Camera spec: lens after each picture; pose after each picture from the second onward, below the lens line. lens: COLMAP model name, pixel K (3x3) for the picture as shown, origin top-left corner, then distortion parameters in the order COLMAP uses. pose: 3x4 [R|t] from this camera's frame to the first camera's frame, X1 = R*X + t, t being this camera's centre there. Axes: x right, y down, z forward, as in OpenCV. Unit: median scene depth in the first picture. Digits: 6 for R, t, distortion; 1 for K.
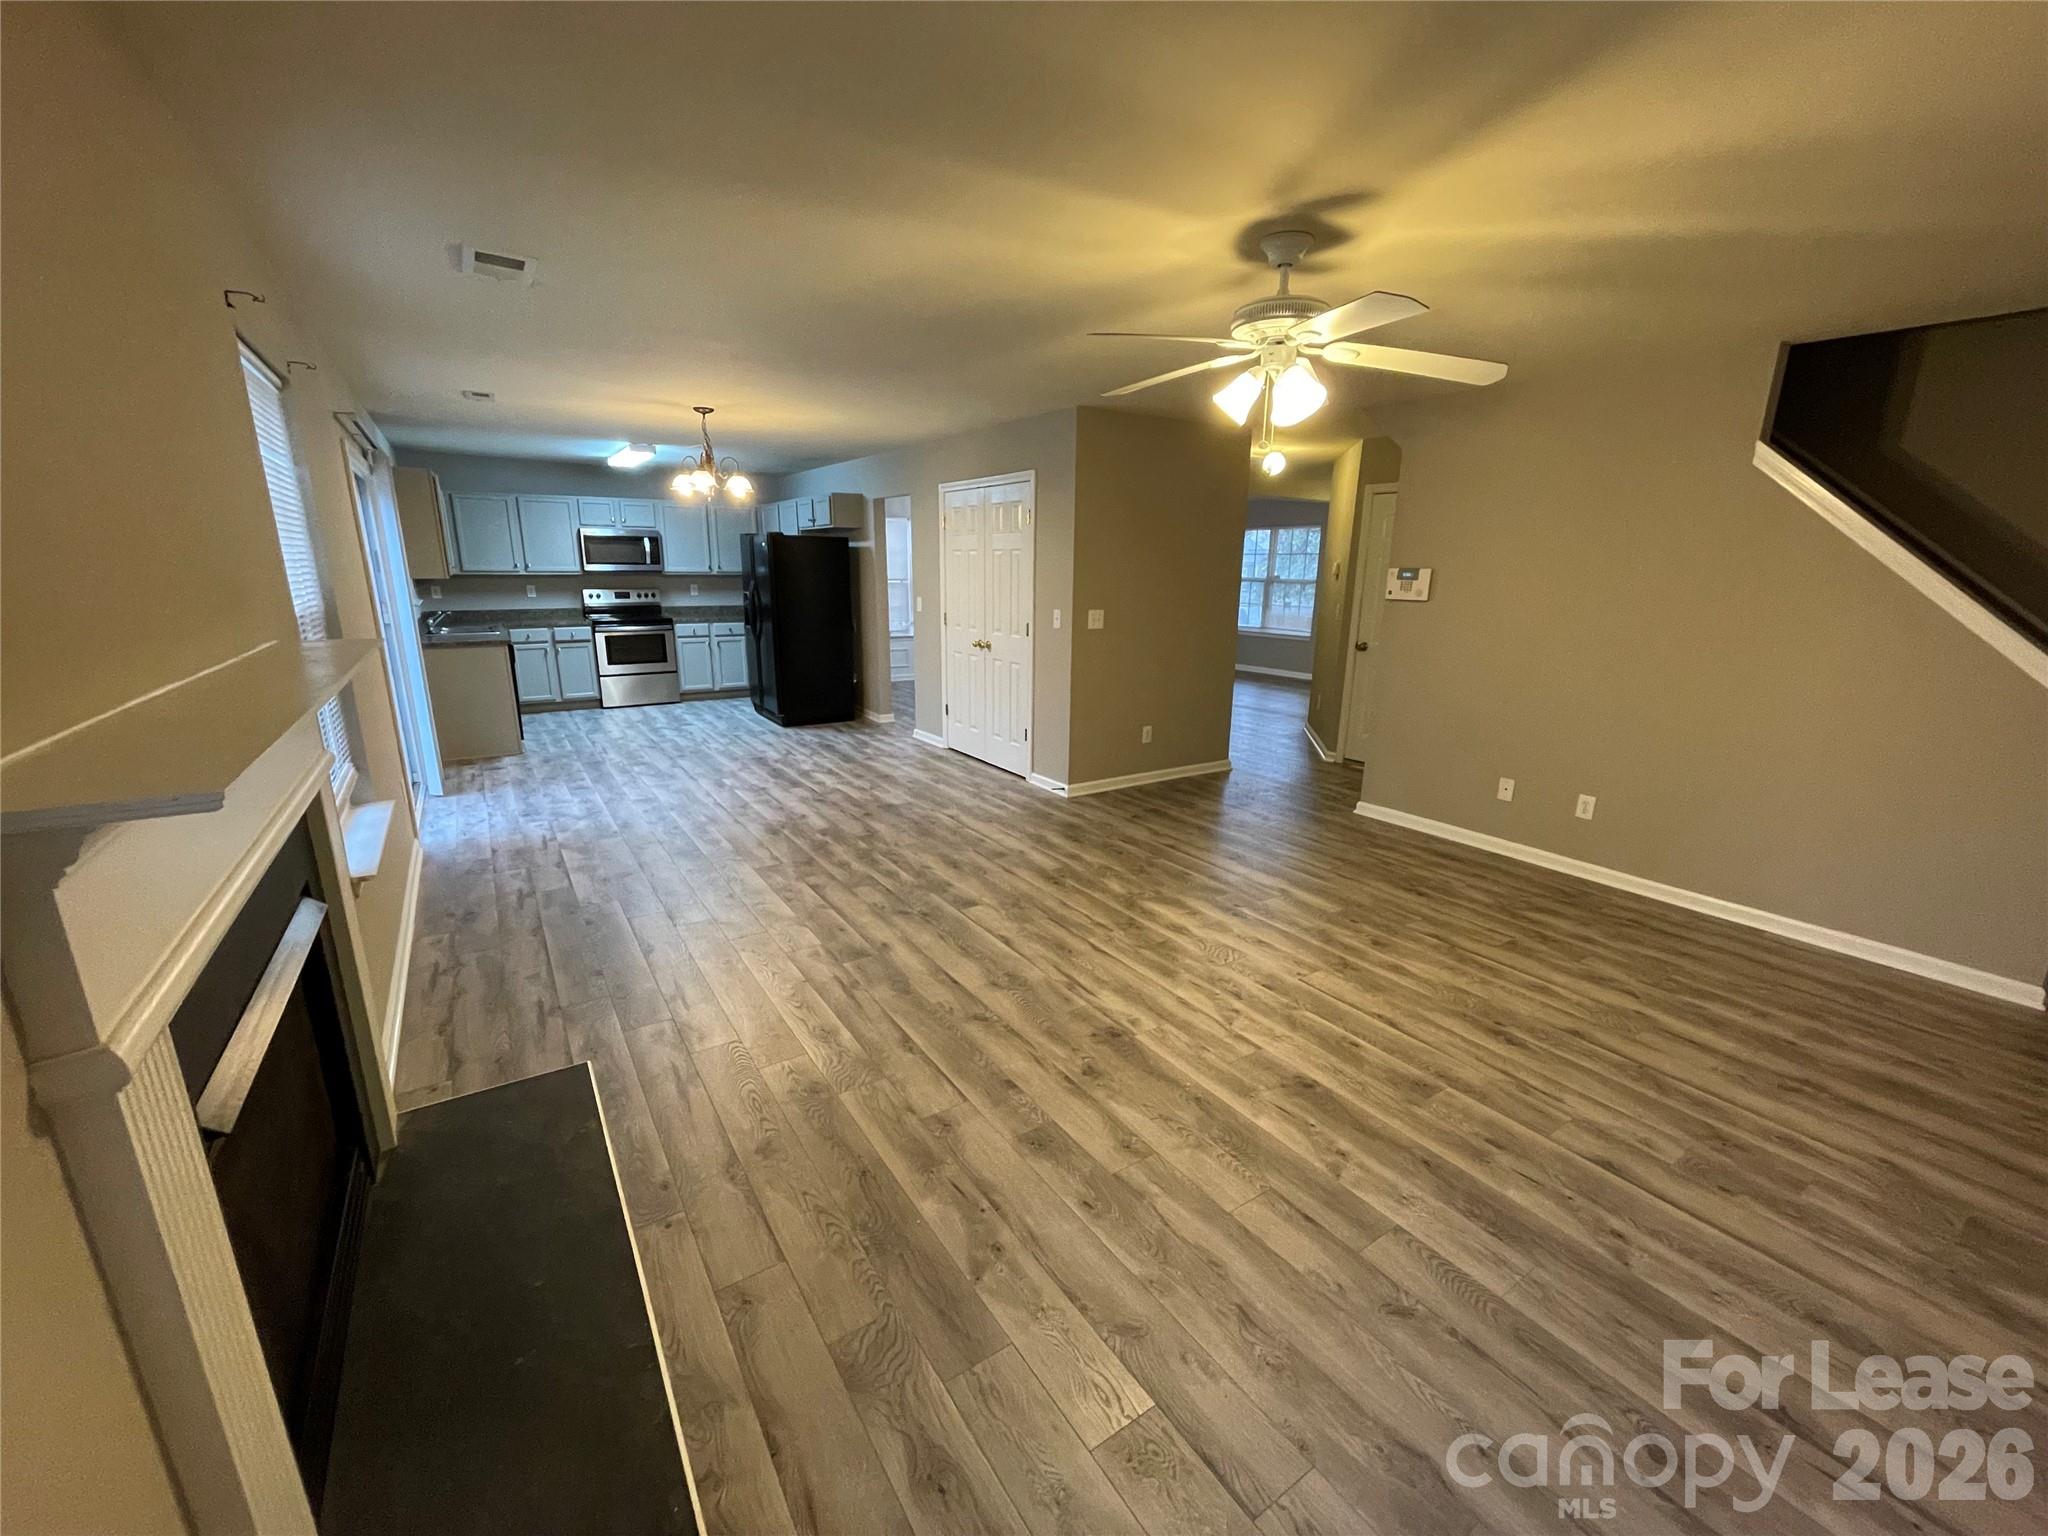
lens RADIAL K [[826.3, 0, 1034.1], [0, 826.3, 782.2], [0, 0, 1]] dist [-0.002238, 0.002599]
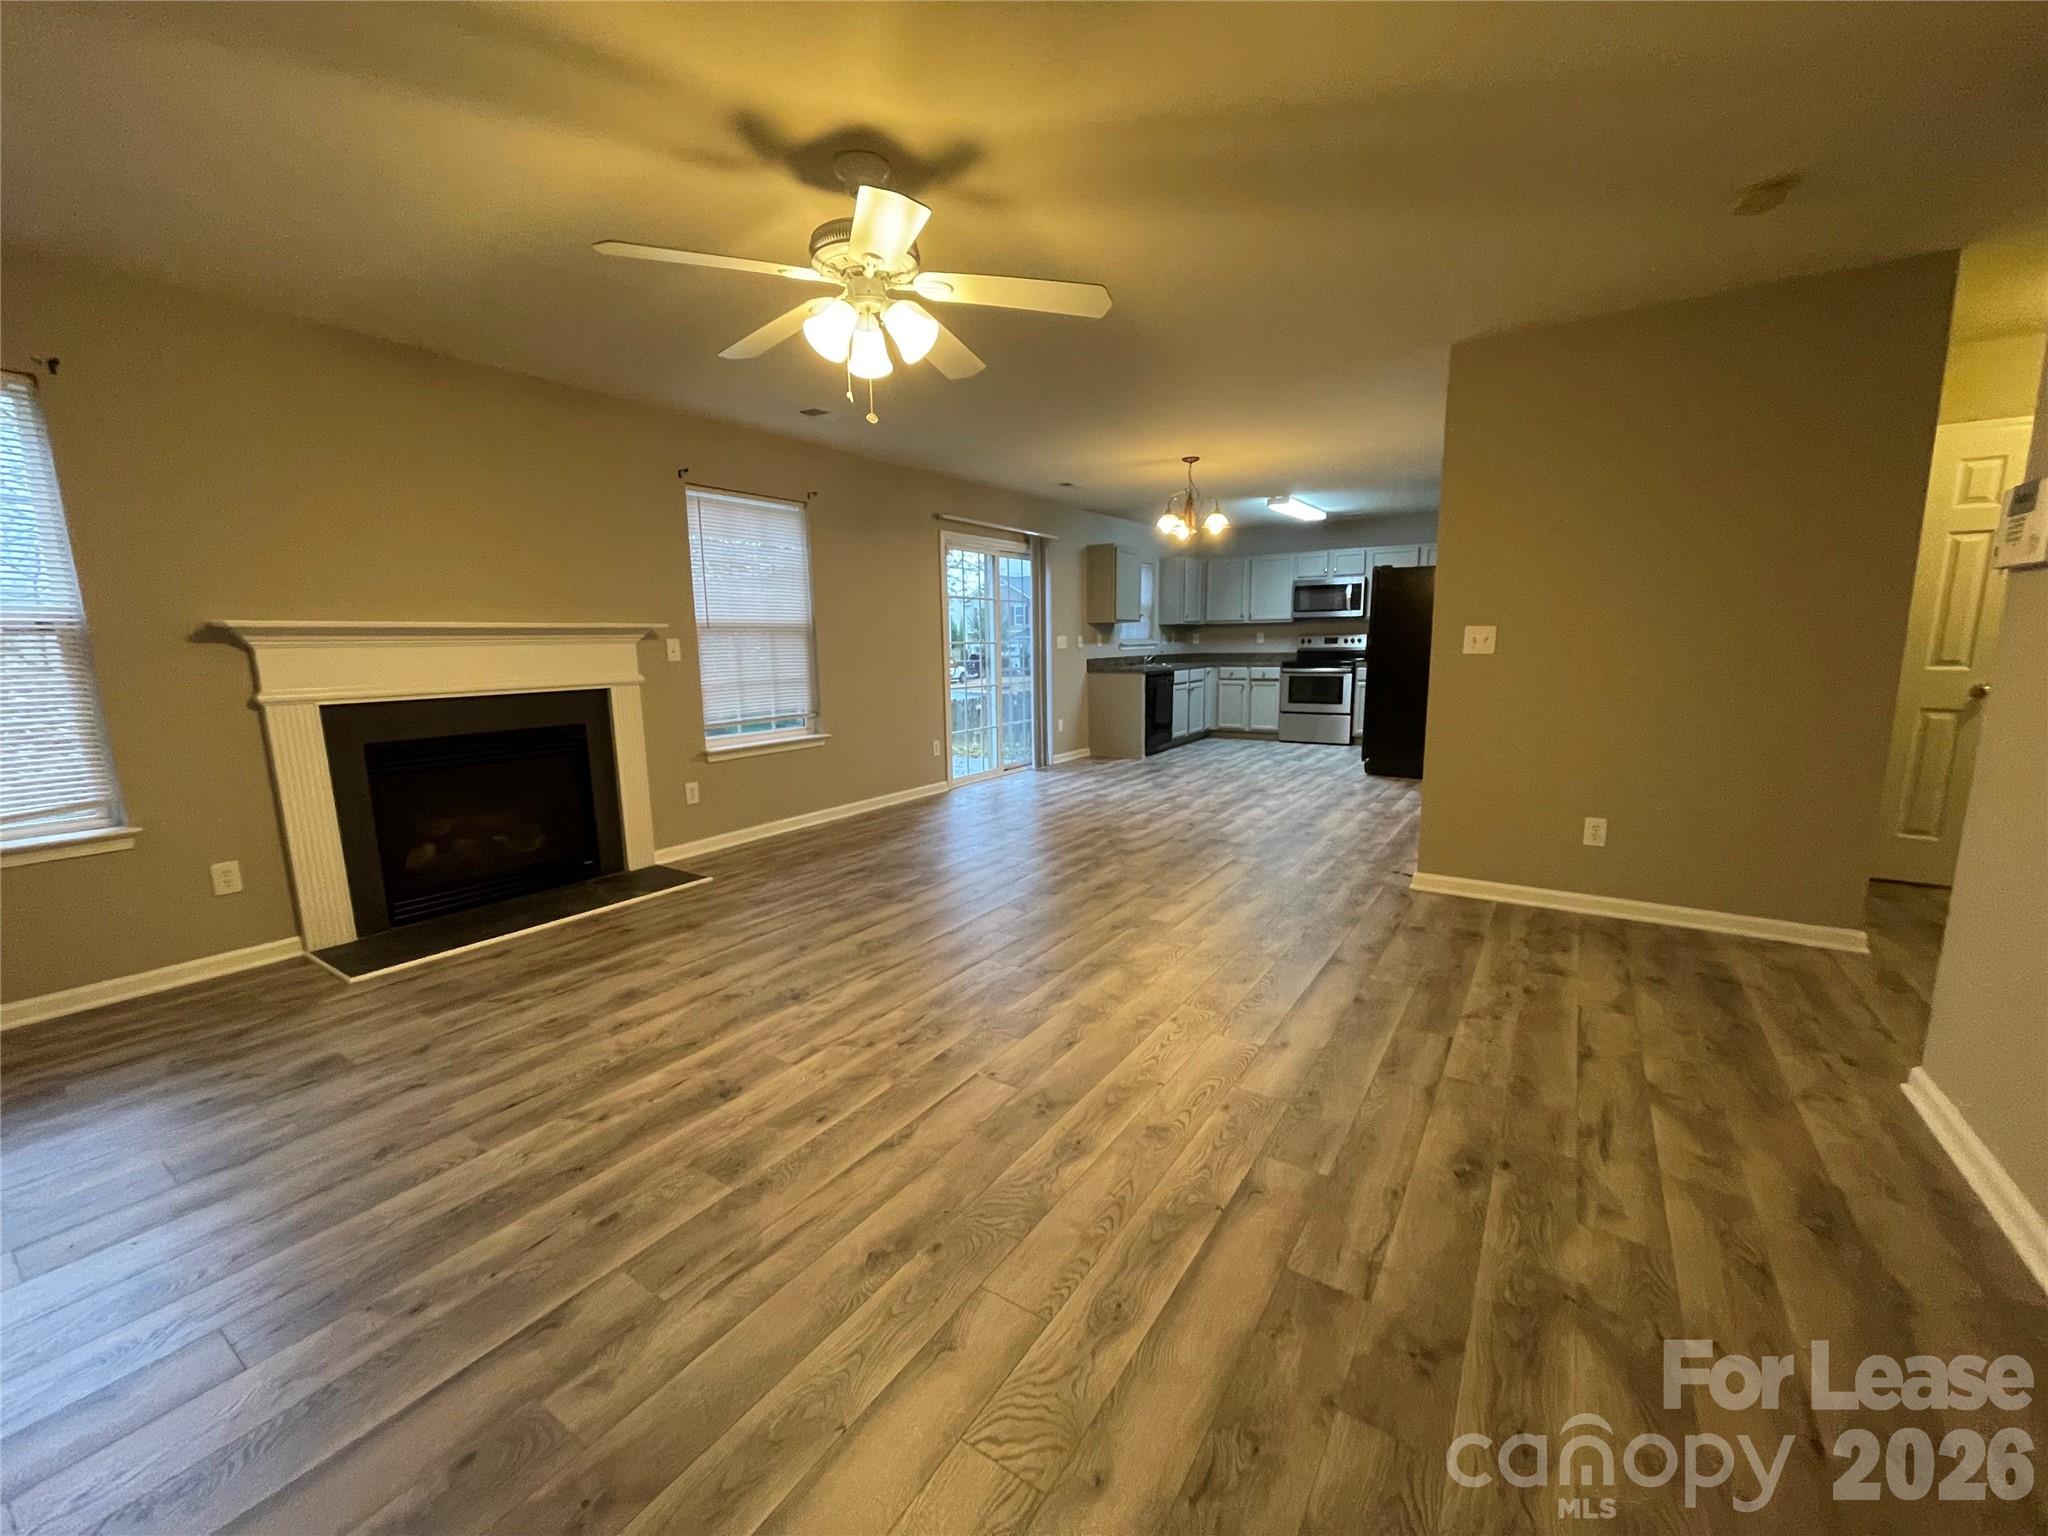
lens RADIAL K [[826.3, 0, 1008.4], [0, 826.3, 778.4], [0, 0, 1]] dist [-0.002238, 0.002599]
pose [[0.377217, 0.137816, -0.915813, 0.718769], [-0.218934, 0.974108, 0.056411, -0.050010], [0.899875, 0.179223, 0.397622, 0.506380]]
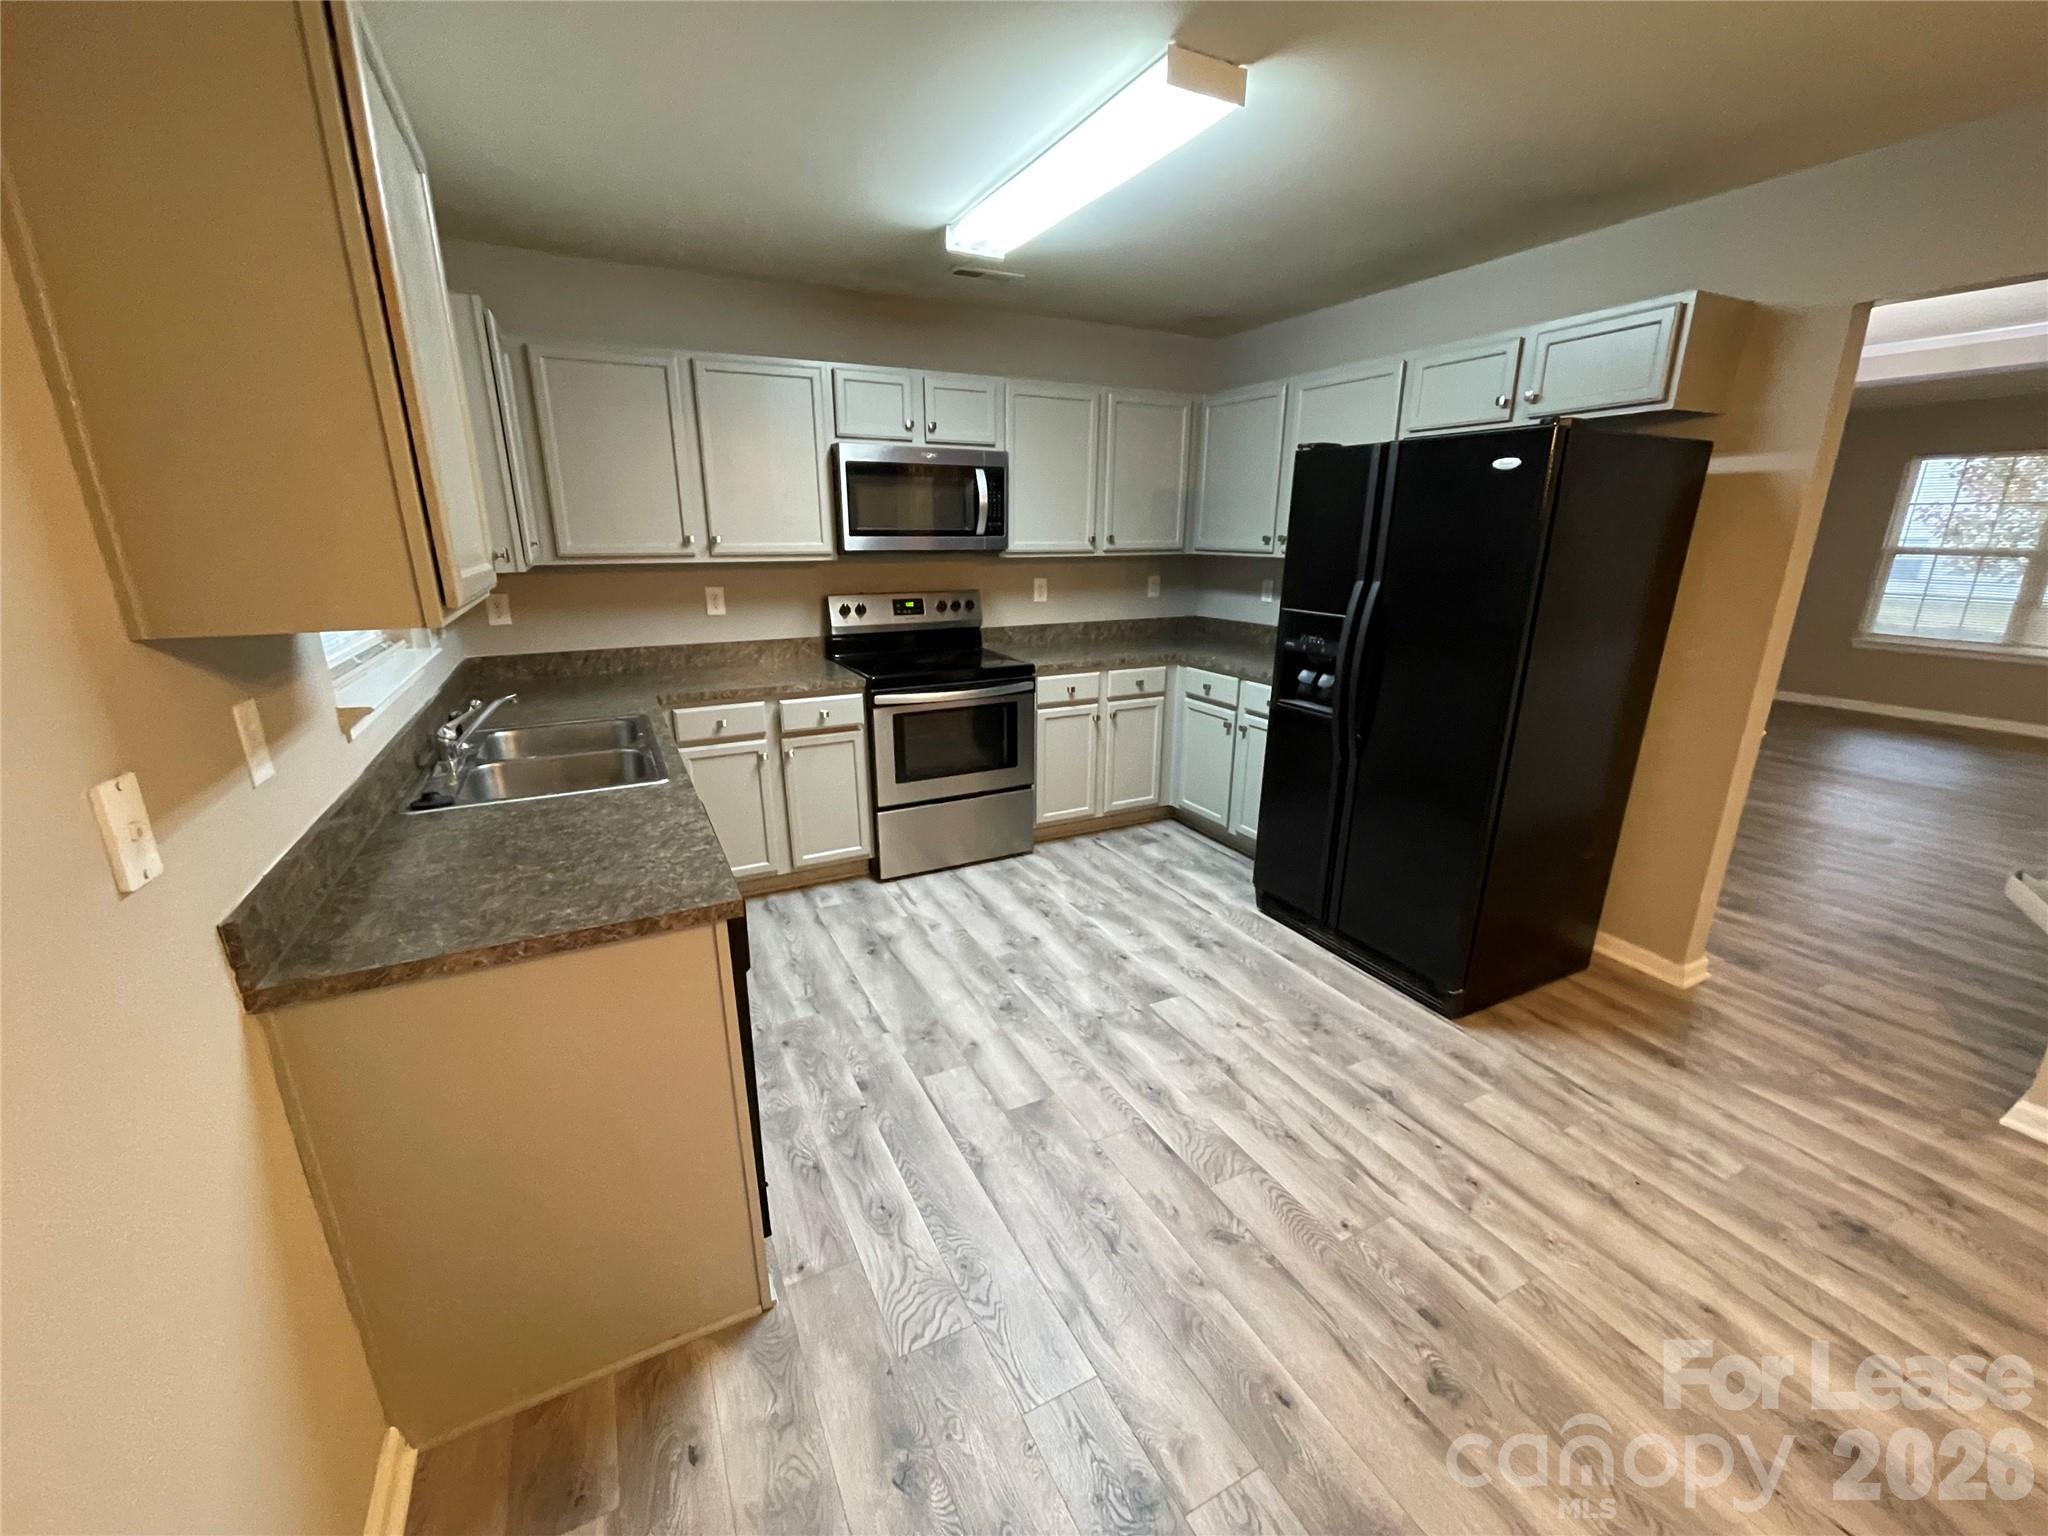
lens RADIAL K [[826.3, 0, 1010.9], [0, 826.3, 781.6], [0, 0, 1]] dist [-0.002238, 0.002599]
pose [[0.992545, 0.026226, -0.119021, -0.824584], [-0.021927, 0.999064, 0.037285, -0.320171], [0.119887, -0.034397, 0.992191, 1.208050]]
